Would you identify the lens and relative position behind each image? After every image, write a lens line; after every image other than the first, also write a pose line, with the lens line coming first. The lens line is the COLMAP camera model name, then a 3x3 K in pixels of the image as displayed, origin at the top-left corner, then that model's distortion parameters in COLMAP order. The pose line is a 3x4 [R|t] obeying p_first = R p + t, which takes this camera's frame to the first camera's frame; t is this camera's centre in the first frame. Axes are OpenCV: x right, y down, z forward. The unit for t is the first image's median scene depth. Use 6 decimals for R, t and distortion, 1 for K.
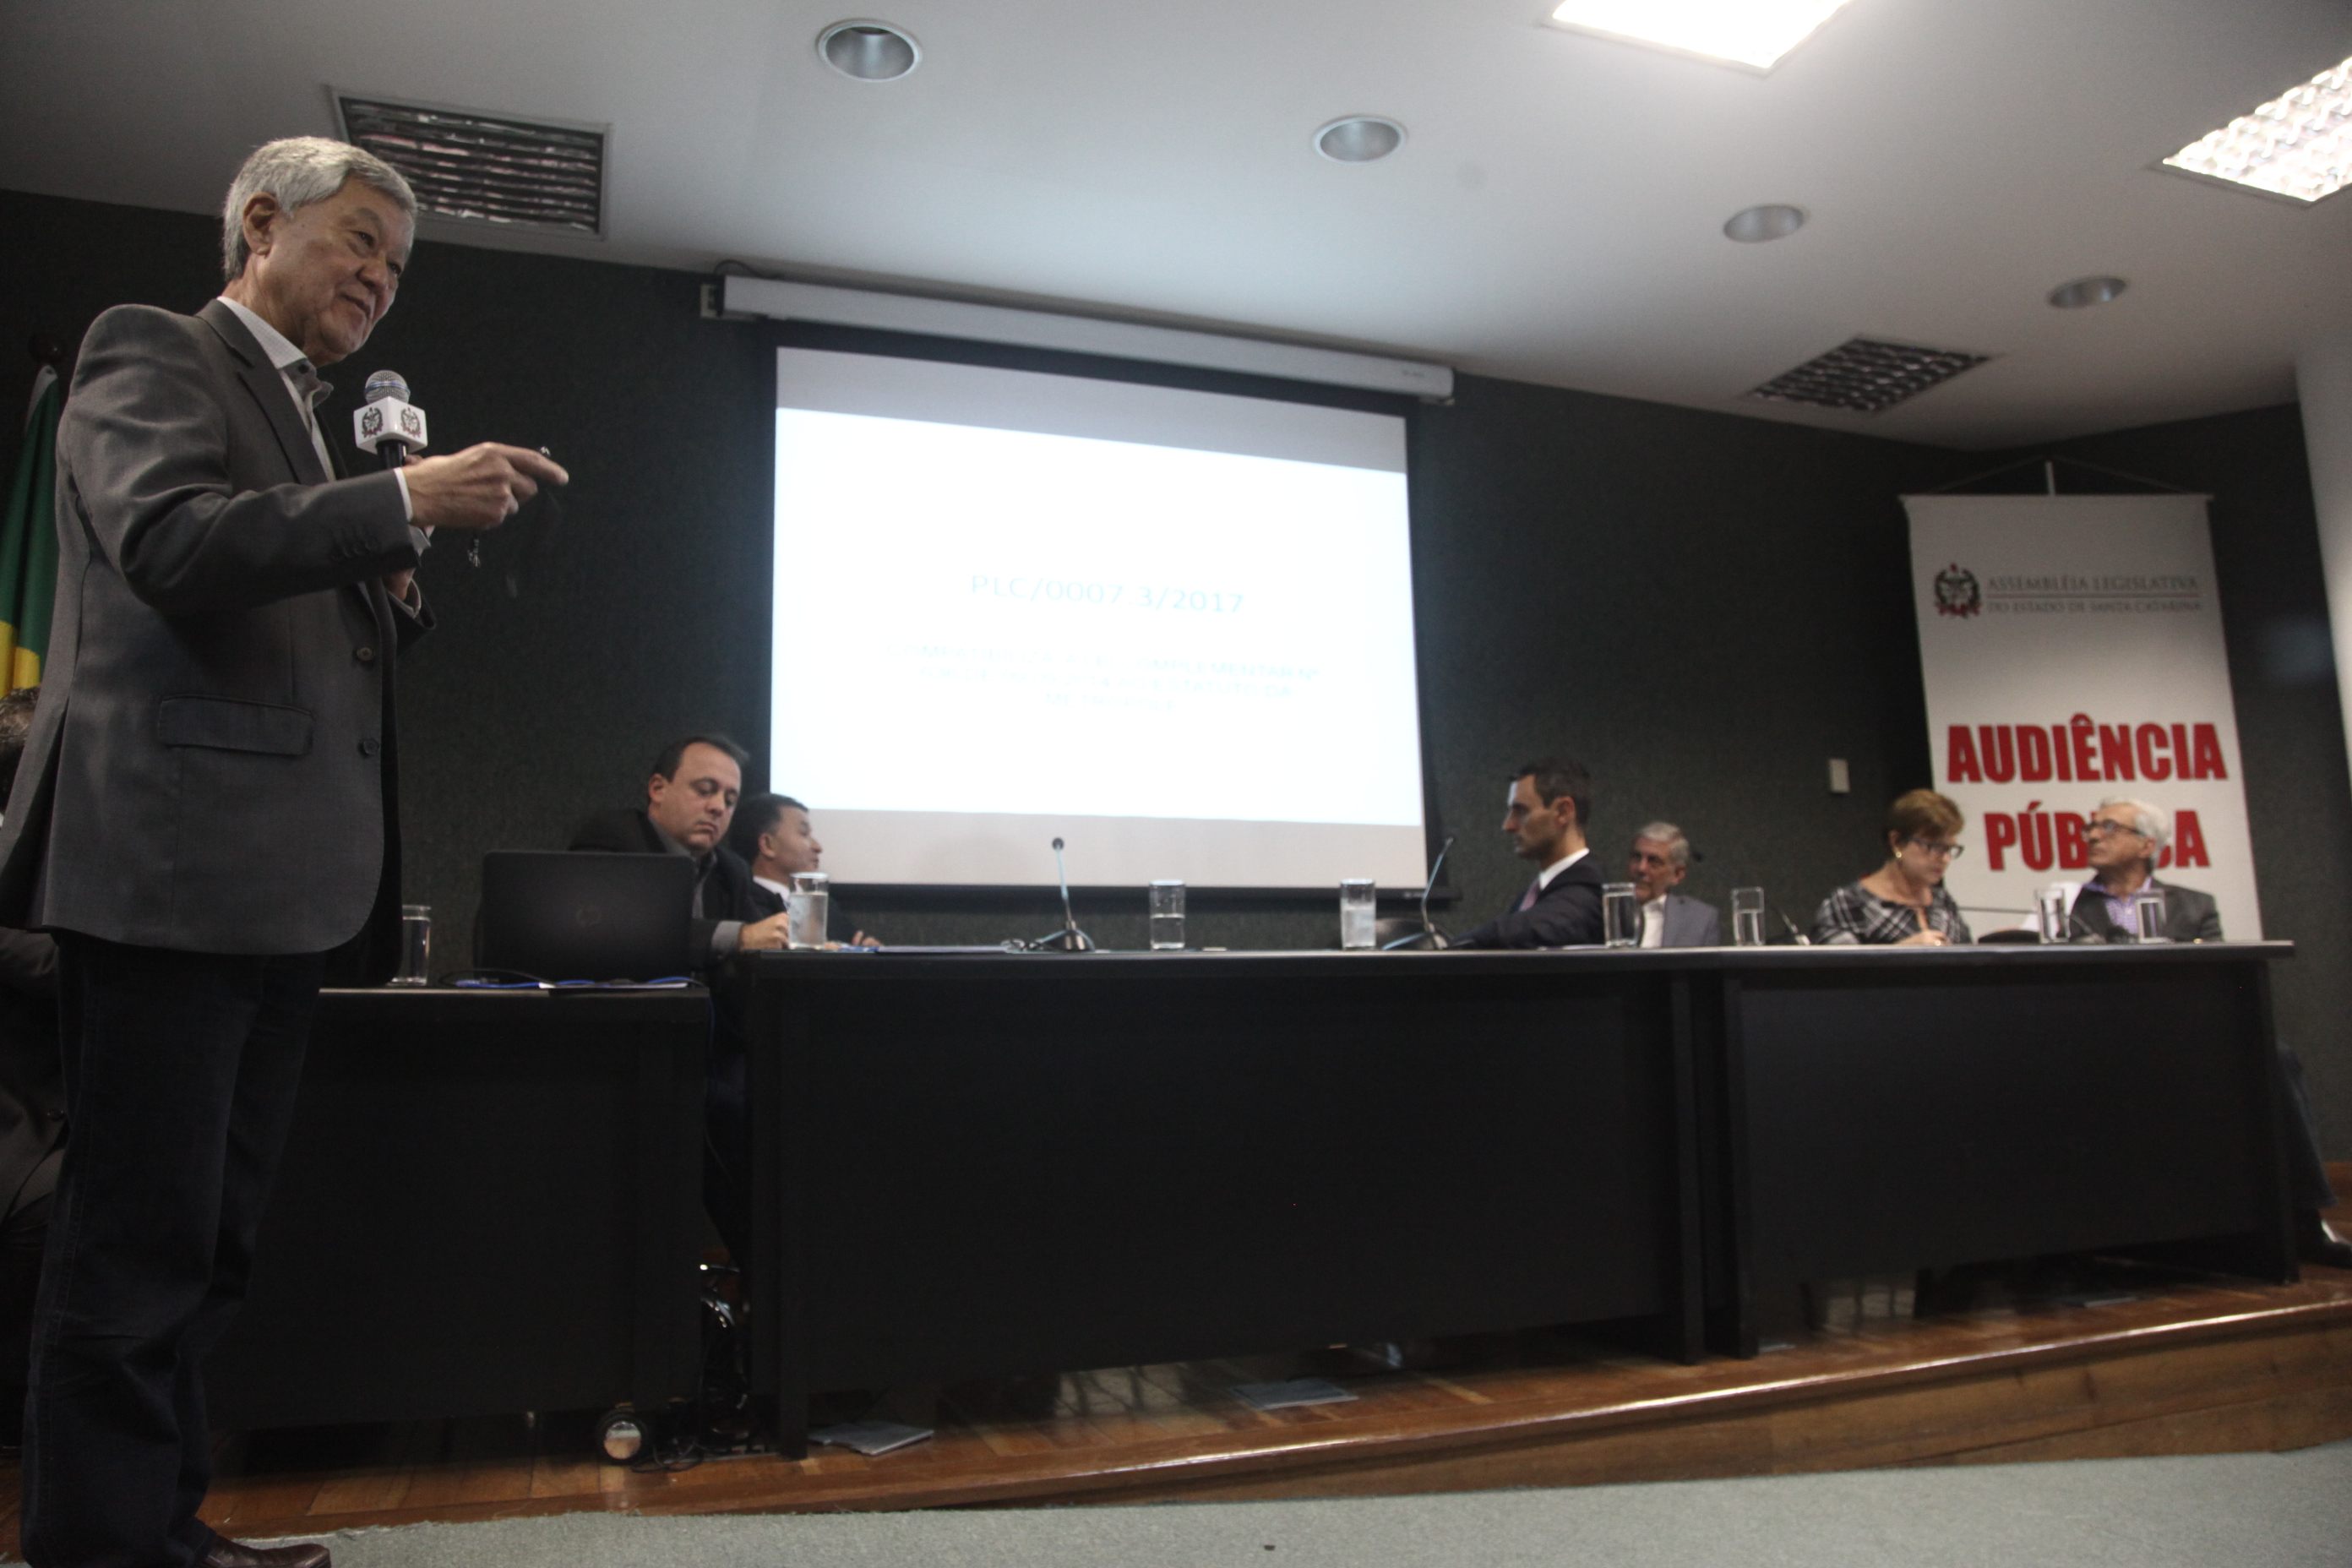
lens RADIAL K [[1631.8, 0, 1170.6], [0, 1631.8, 773.5], [0, 0, 1]] dist [-0.113516, 0.063671]
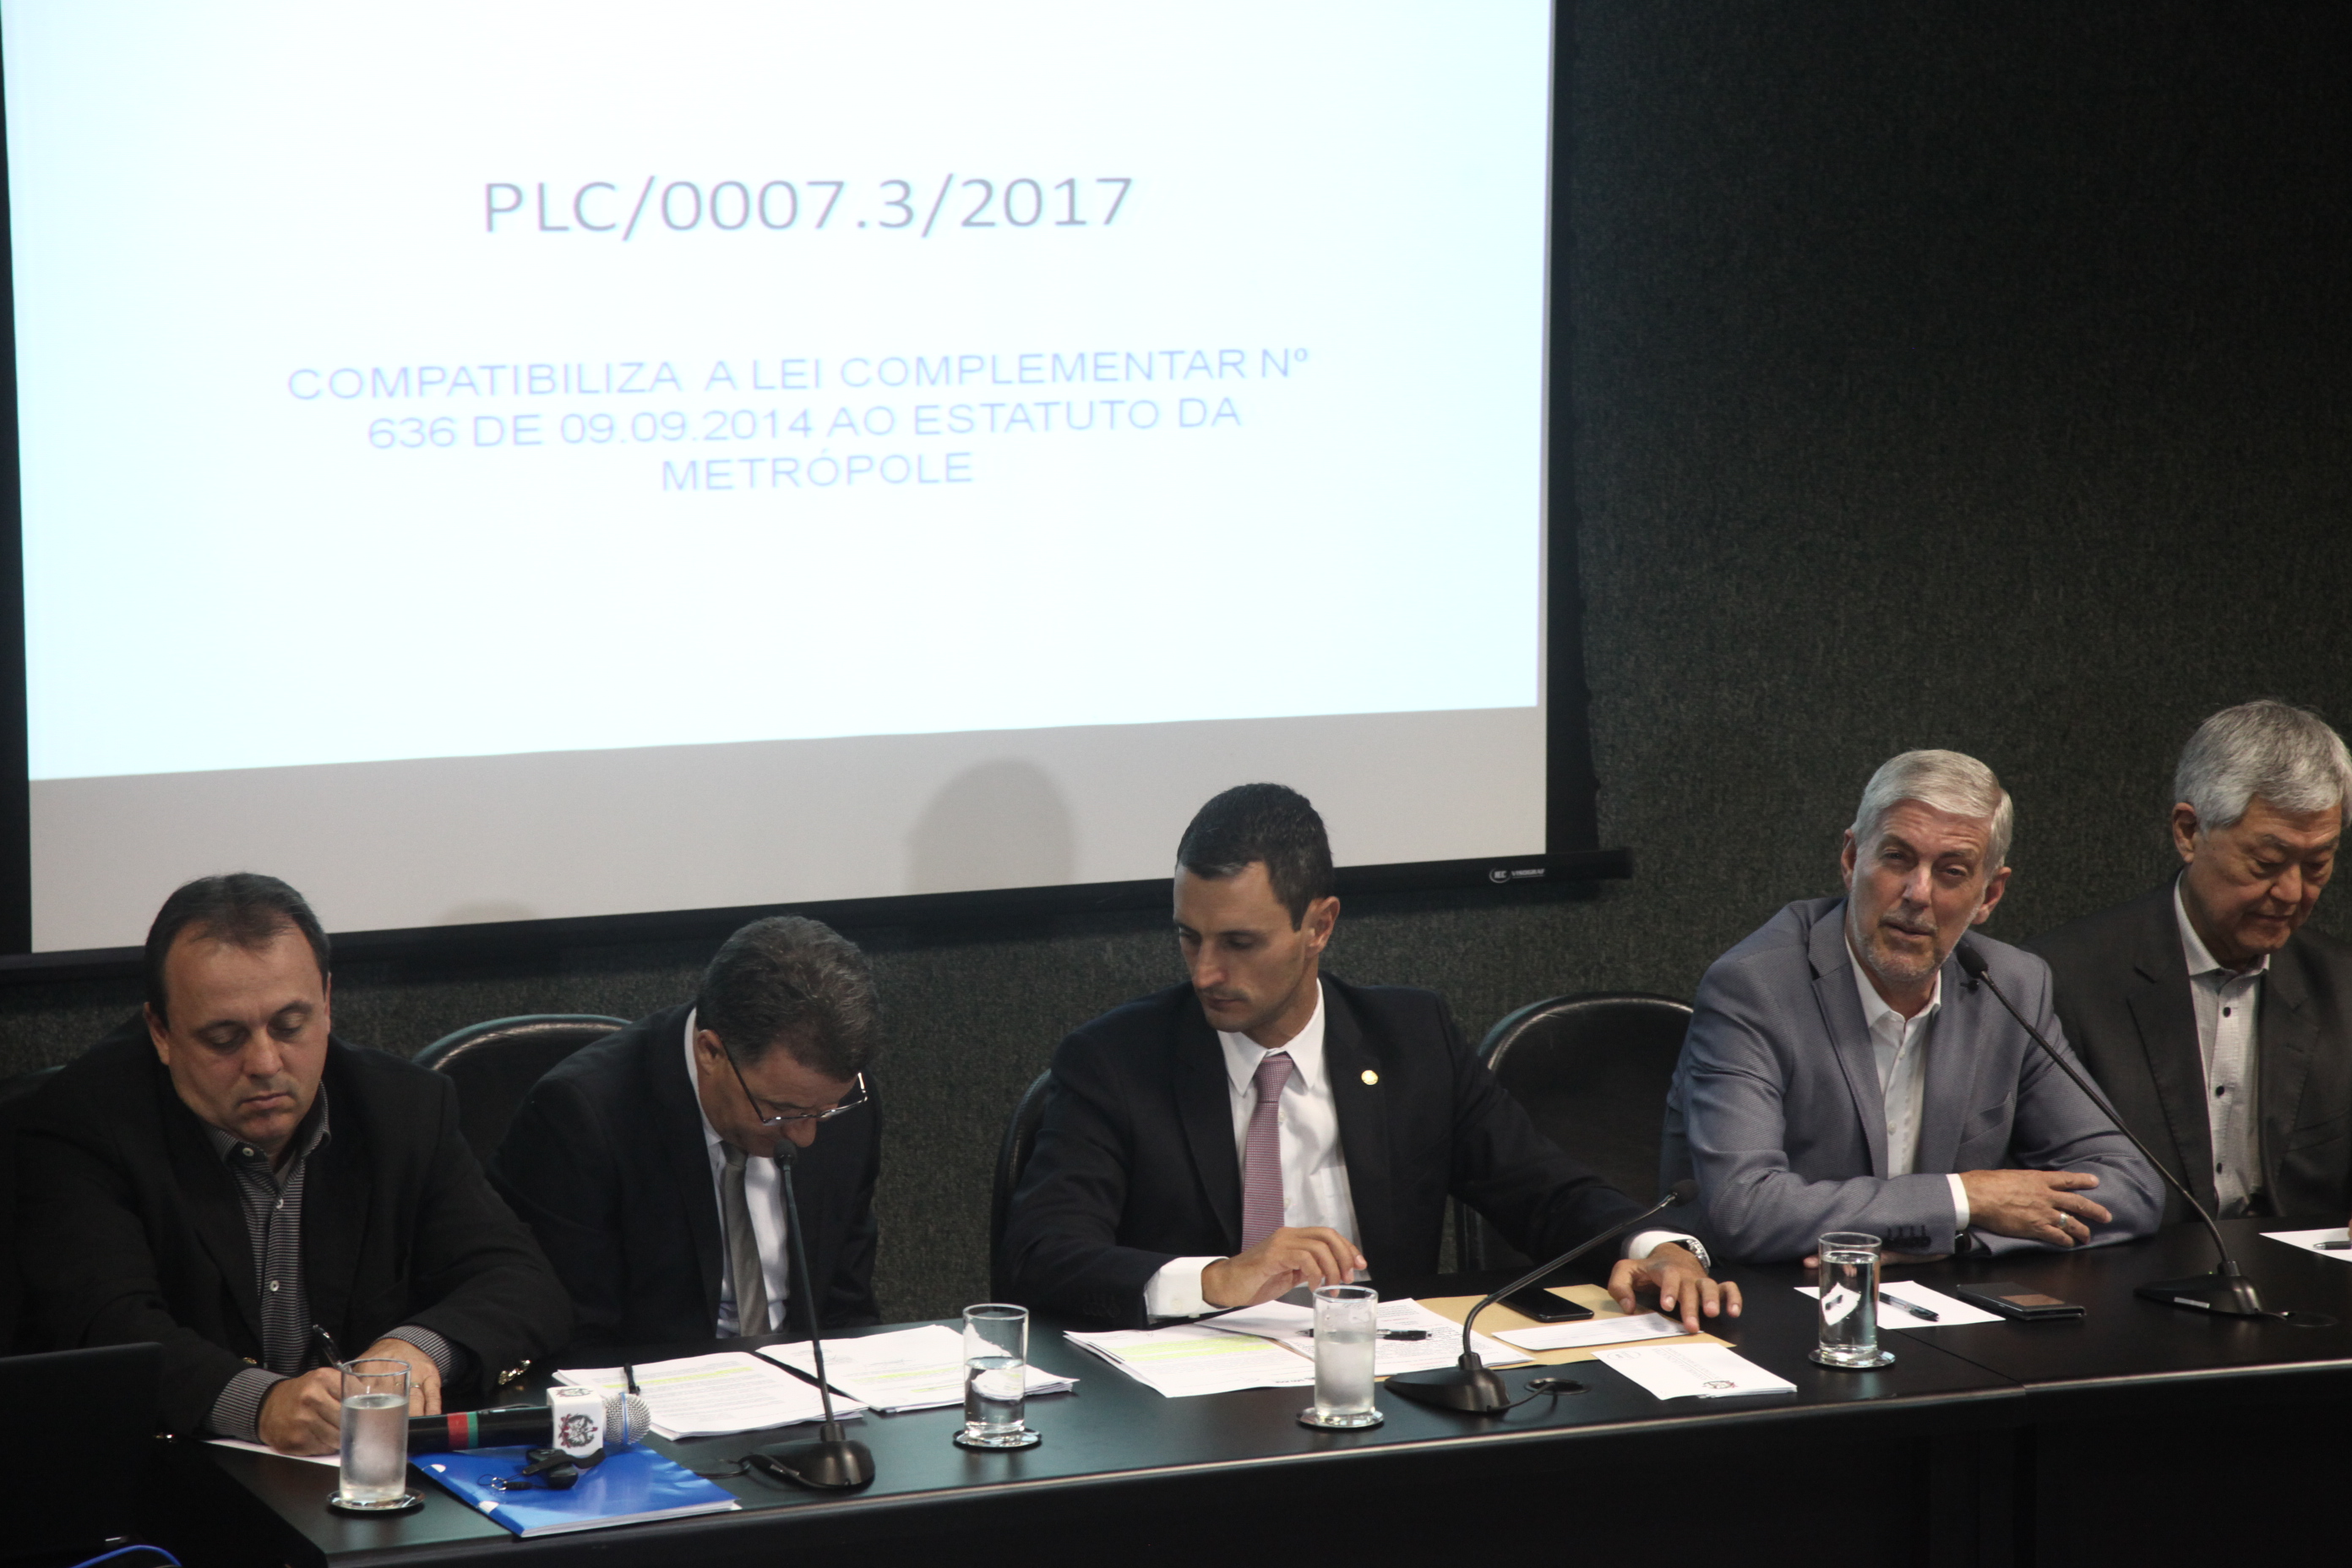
lens RADIAL K [[6810.2, 0, 1165.1], [0, 6810.2, 754.6], [0, 0, 1]] dist [0.712273, 0.000000]
pose [[0.996941, 0.012656, 0.077131, -0.069833], [-0.033064, 0.962447, 0.269447, -0.386727], [-0.070824, -0.271173, 0.959921, -0.614823]]
